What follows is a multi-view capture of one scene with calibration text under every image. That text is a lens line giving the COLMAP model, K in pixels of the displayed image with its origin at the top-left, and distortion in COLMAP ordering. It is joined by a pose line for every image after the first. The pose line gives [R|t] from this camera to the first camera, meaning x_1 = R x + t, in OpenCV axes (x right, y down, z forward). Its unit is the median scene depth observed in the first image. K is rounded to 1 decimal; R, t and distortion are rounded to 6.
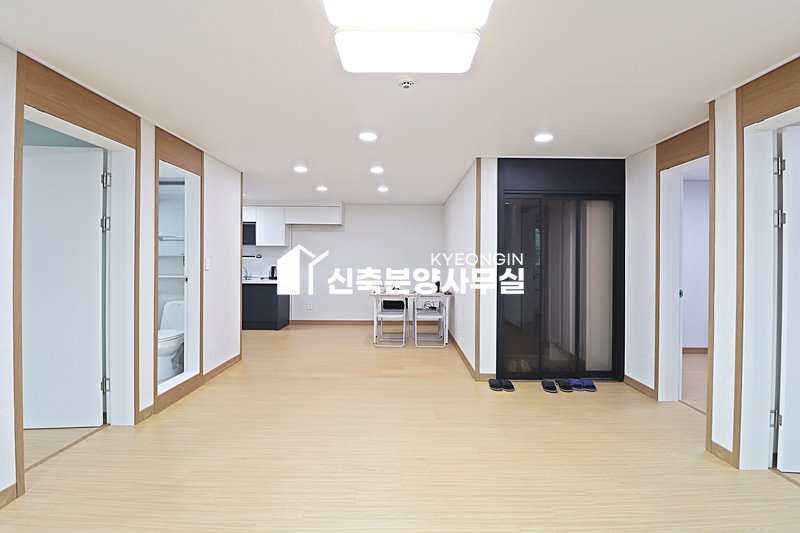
lens RADIAL K [[373.9, 0, 401.8], [0, 373.9, 261.5], [0, 0, 1]] dist [0.000081, -0.012973]
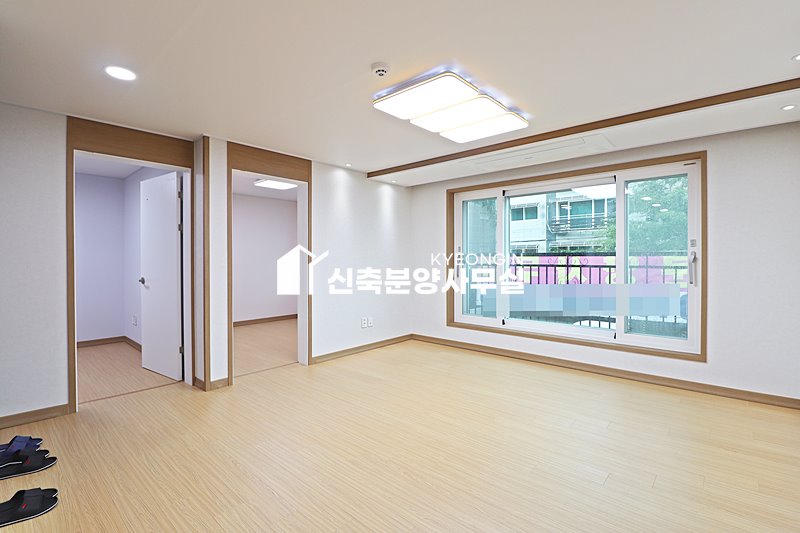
lens RADIAL K [[371.7, 0, 404.4], [0, 371.7, 266.1], [0, 0, 1]] dist [-0.000564, -0.000085]
pose [[-0.745757, -0.020878, 0.665891, -0.426009], [-0.000597, 0.999529, 0.030669, 0.003194], [-0.666218, 0.022474, -0.745418, 1.042325]]
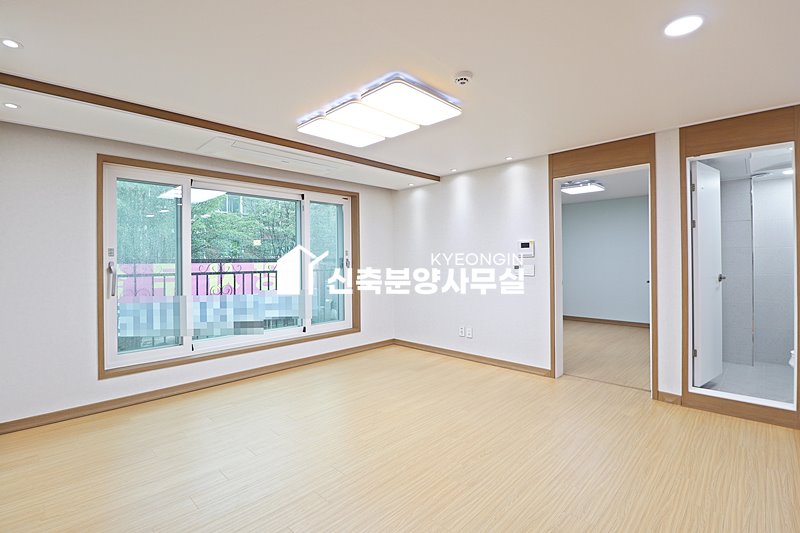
lens RADIAL K [[378.5, 0, 399.4], [0, 378.5, 259.8], [0, 0, 1]] dist [-0.000643, -0.000323]
pose [[-0.700523, -0.002725, -0.713625, 0.521687], [0.002984, 0.999973, -0.006748, 0.008721], [0.713624, -0.006856, -0.700495, 0.974568]]
